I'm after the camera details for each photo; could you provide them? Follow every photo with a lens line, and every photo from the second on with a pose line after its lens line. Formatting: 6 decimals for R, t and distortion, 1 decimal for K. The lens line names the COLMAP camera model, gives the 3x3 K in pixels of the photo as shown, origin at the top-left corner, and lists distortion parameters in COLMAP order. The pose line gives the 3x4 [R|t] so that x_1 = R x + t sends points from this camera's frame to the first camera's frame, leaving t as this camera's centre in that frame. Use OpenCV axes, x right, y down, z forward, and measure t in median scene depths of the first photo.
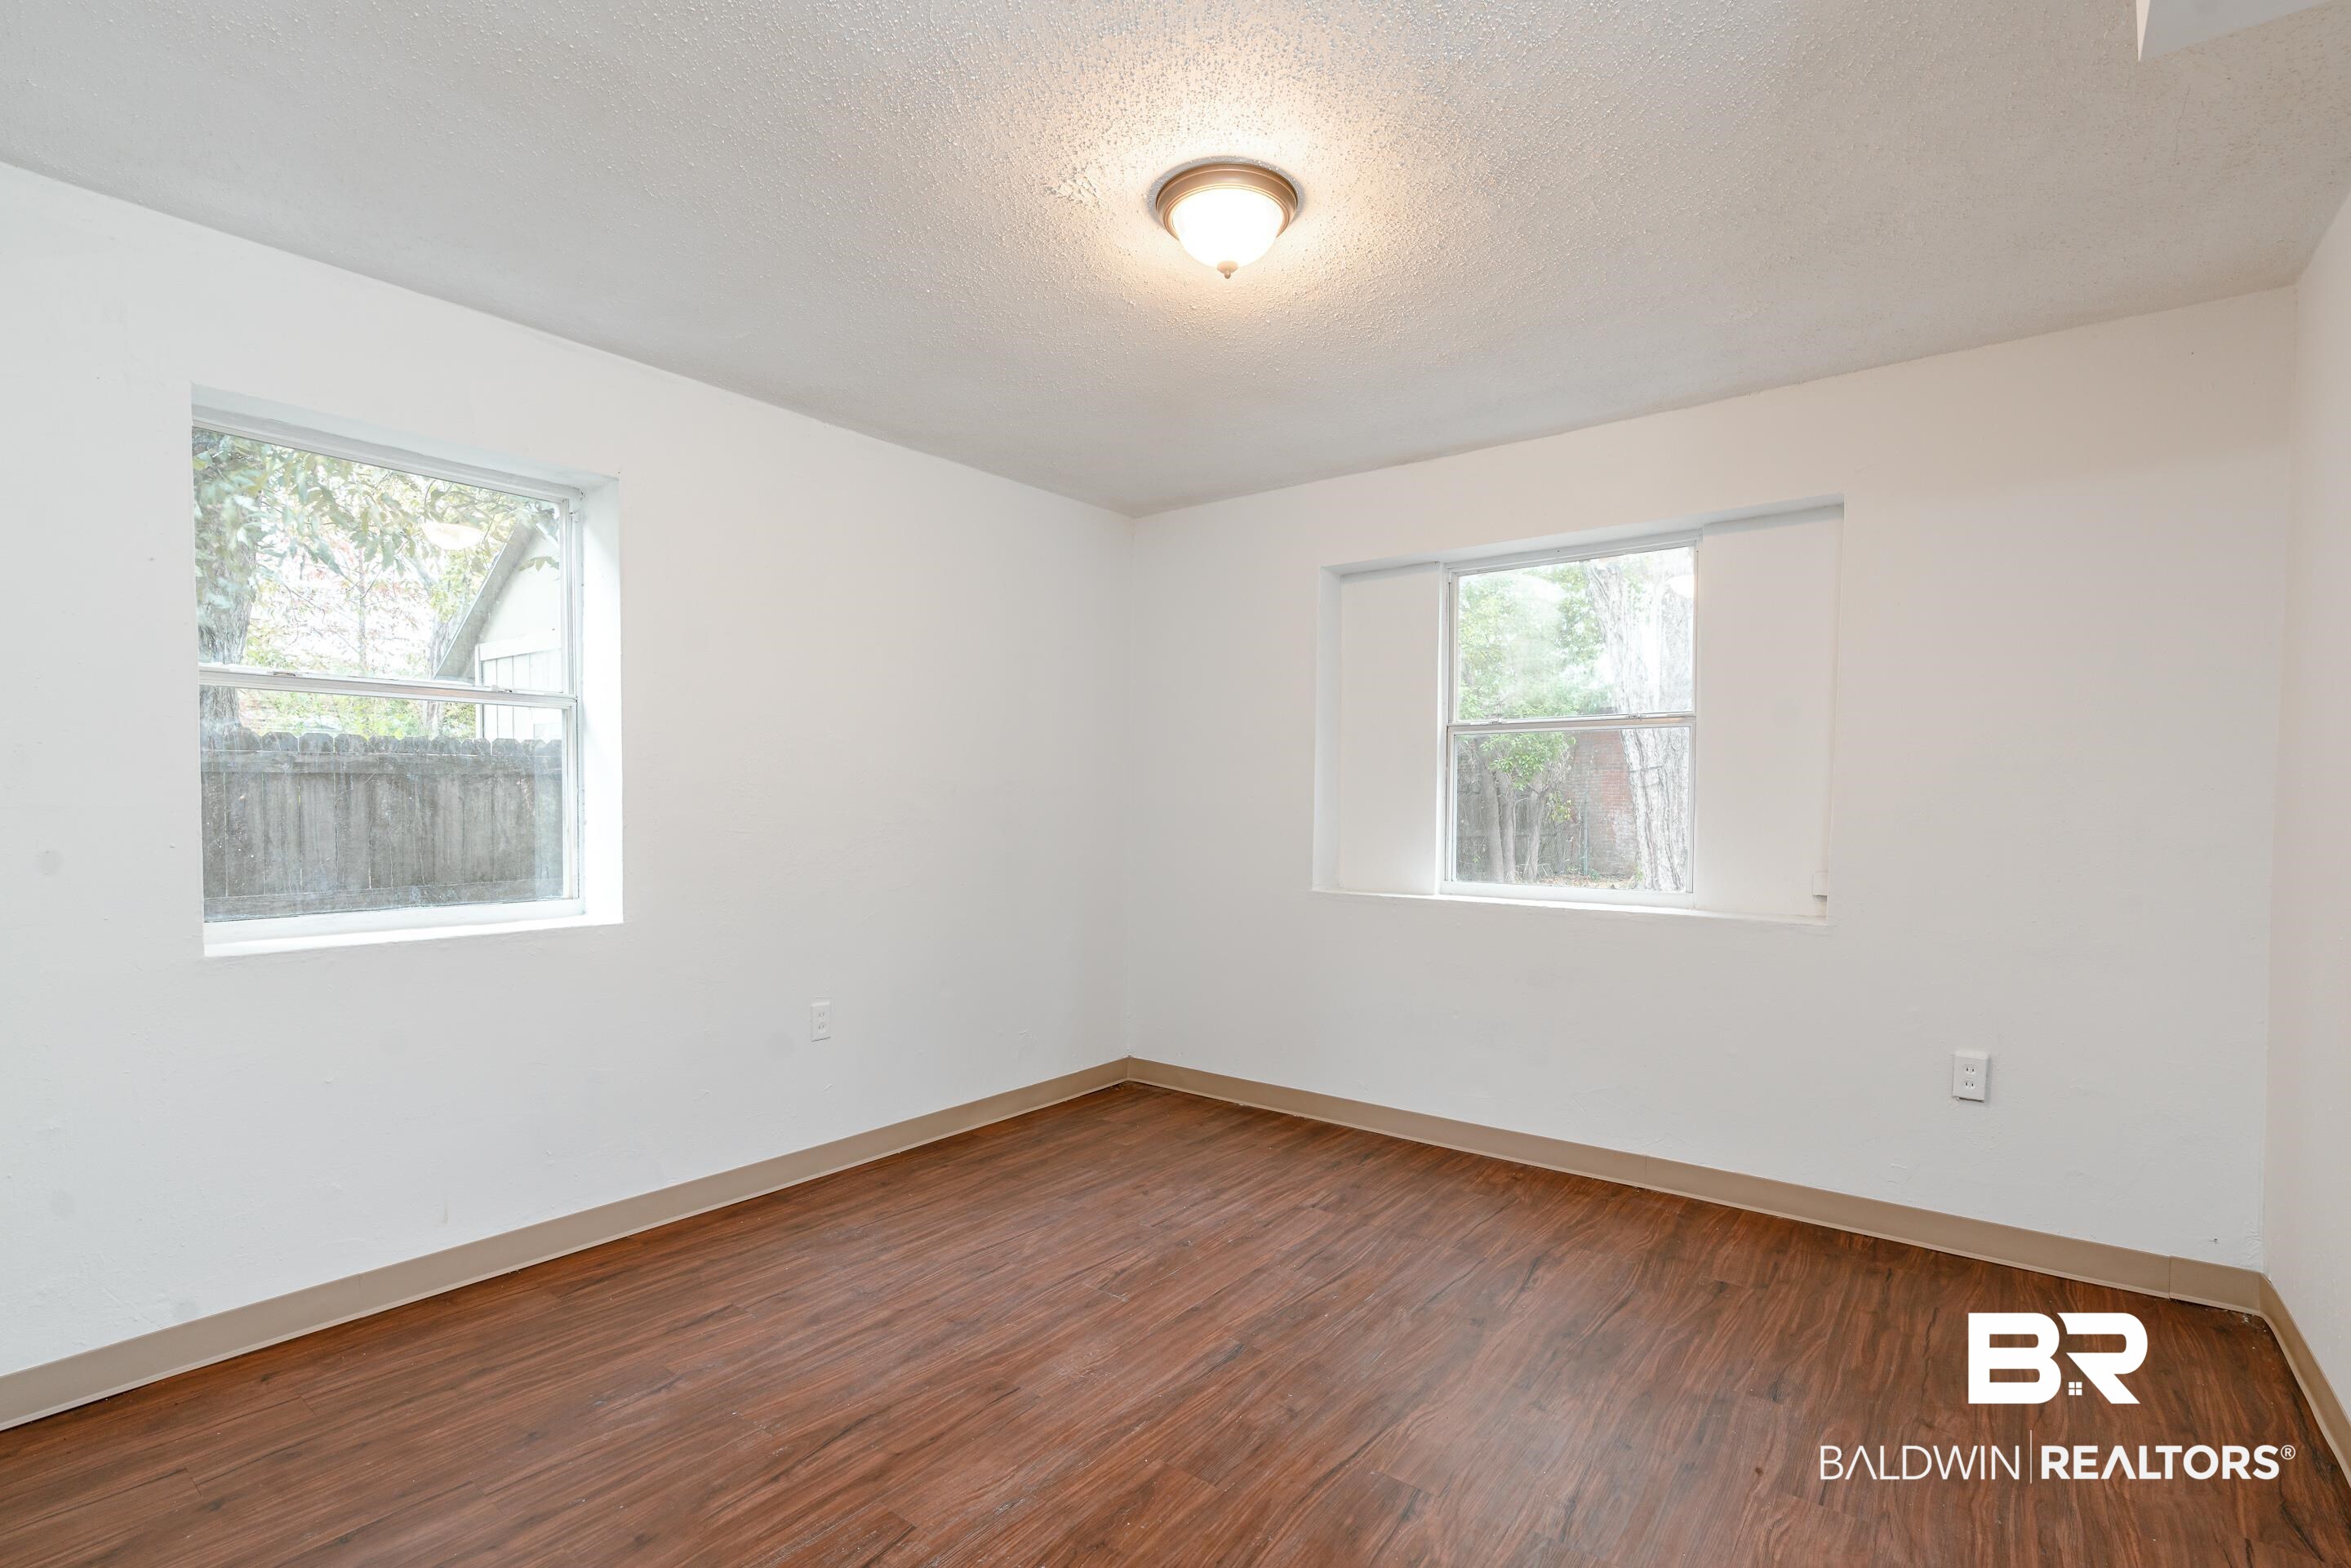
lens RADIAL K [[1069.5, 0, 1180.7], [0, 1069.5, 838.9], [0, 0, 1]] dist [-0.017725, 0.007631]
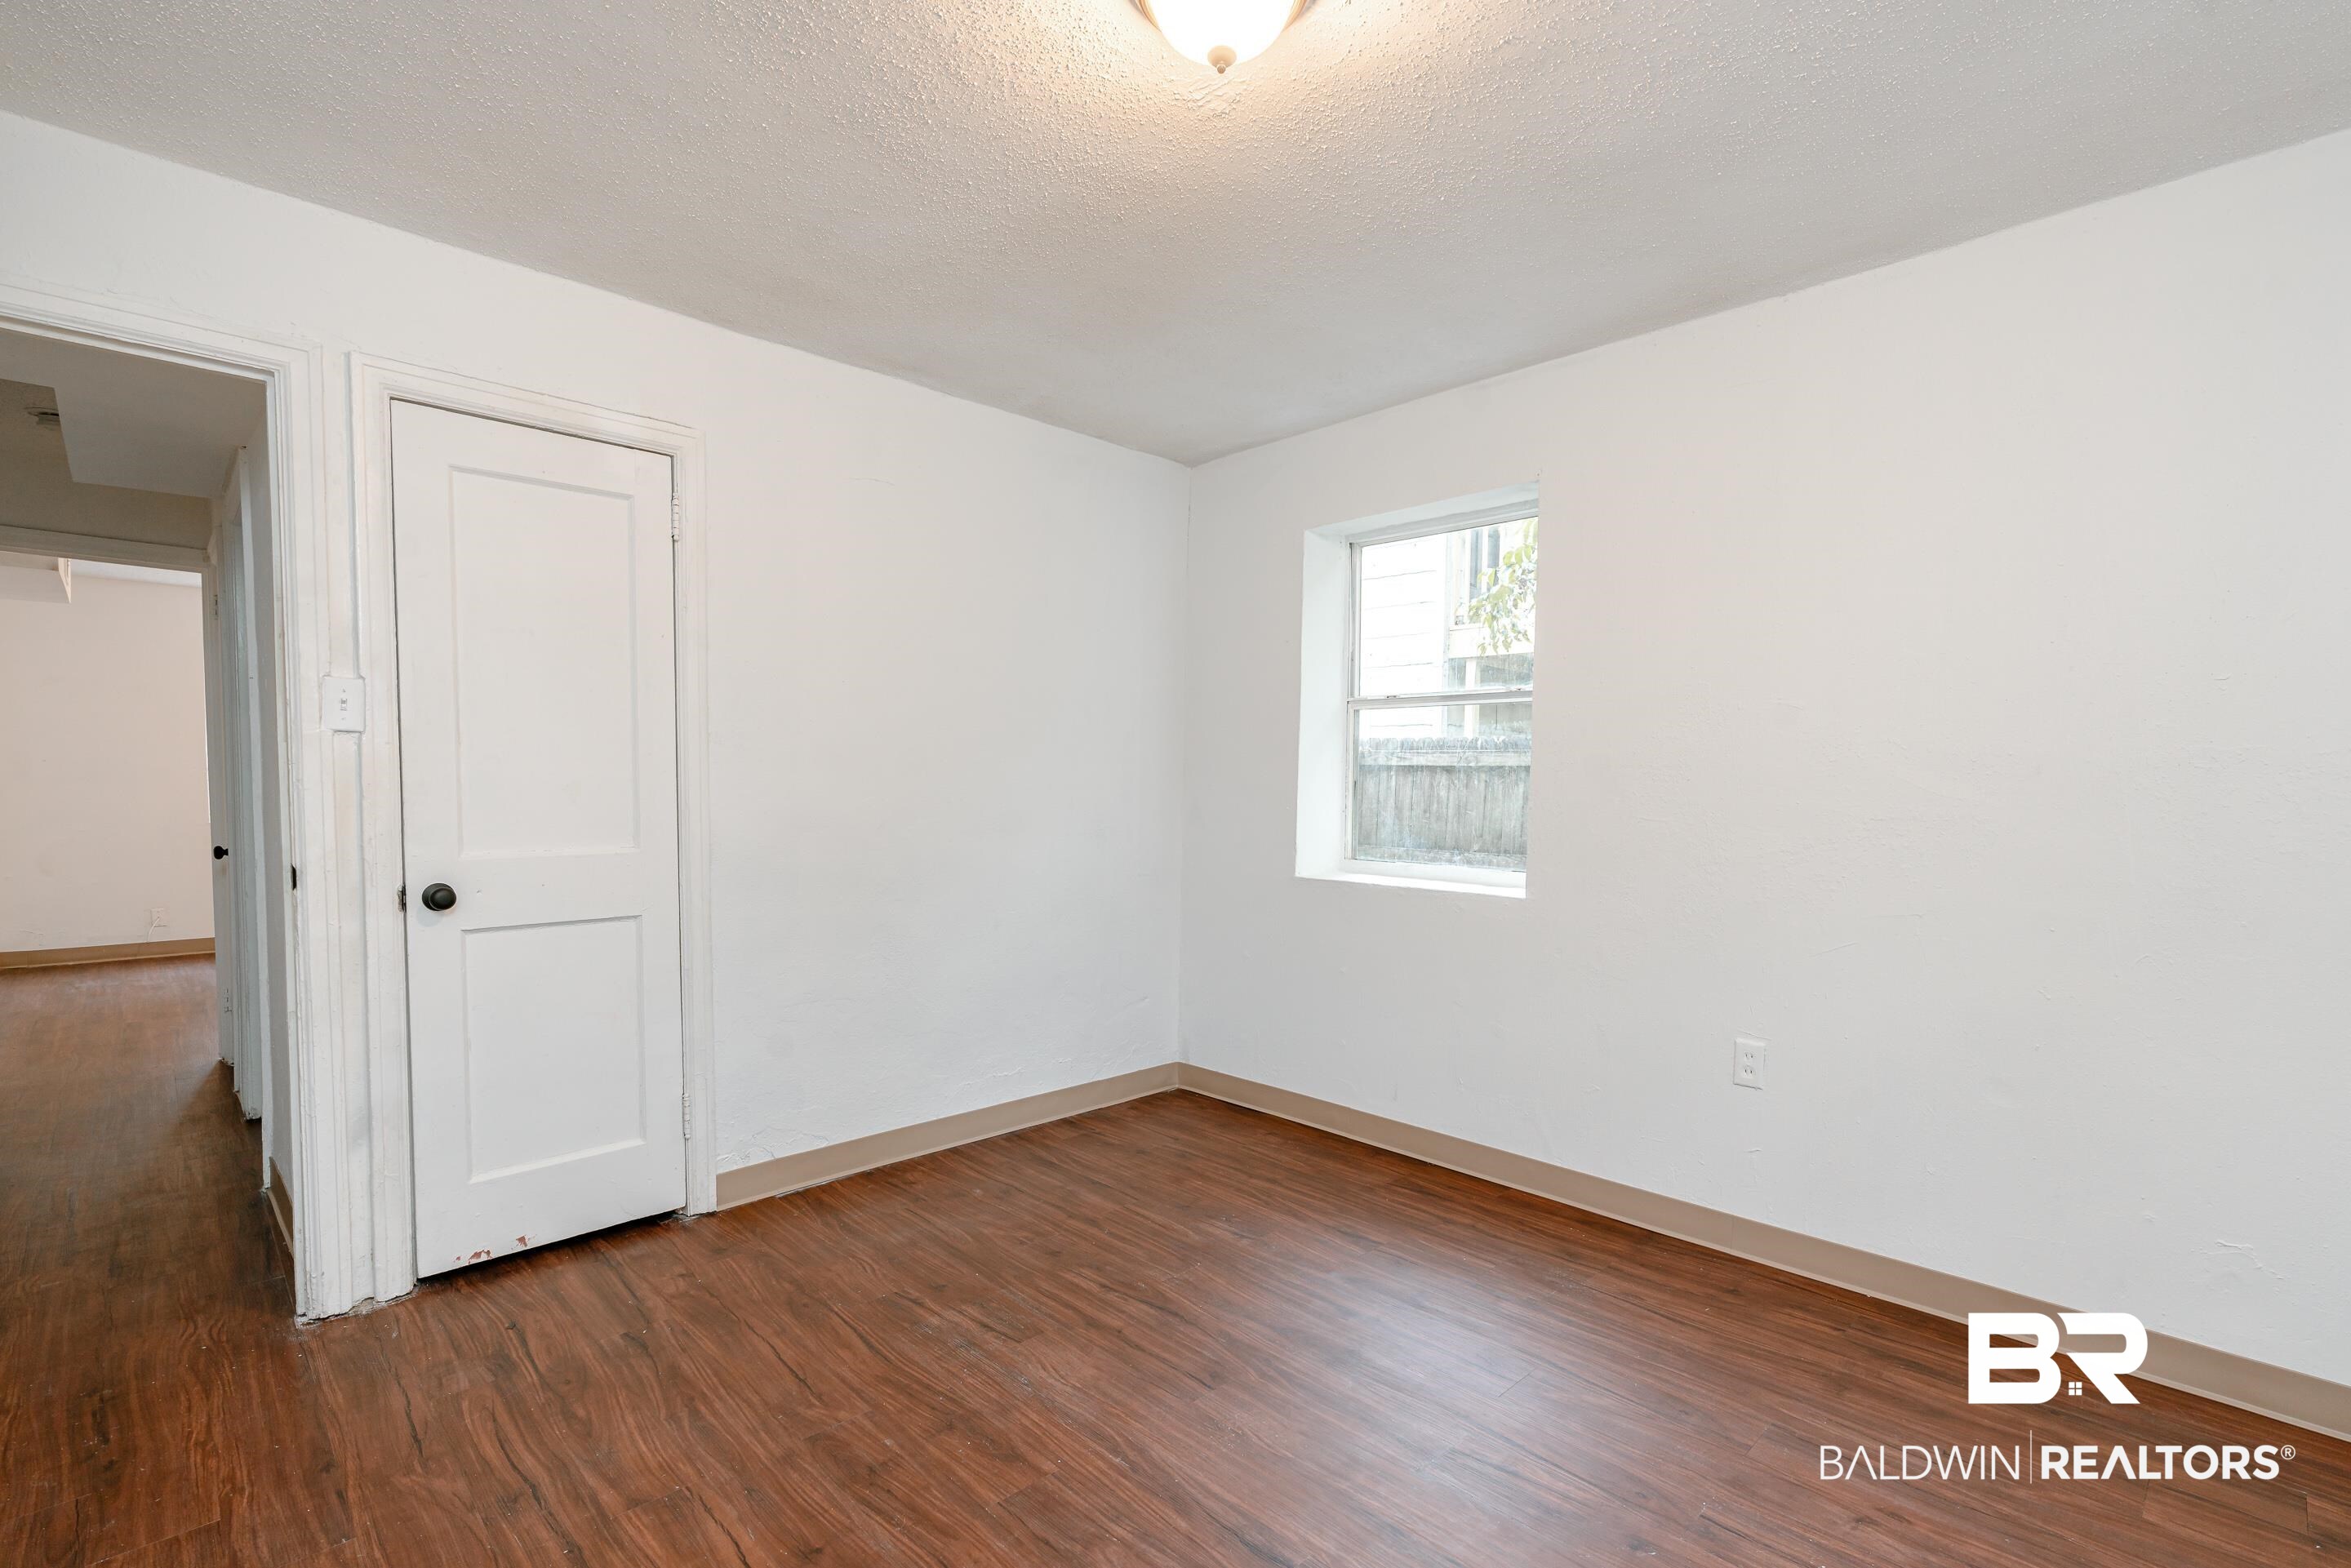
lens RADIAL K [[1069.5, 0, 1180.7], [0, 1069.5, 838.9], [0, 0, 1]] dist [-0.017725, 0.007631]
pose [[-0.135647, 0.049224, -0.989534, 0.801670], [-0.044351, 0.997462, 0.055698, -0.034275], [0.989764, 0.051442, -0.133119, 1.101041]]
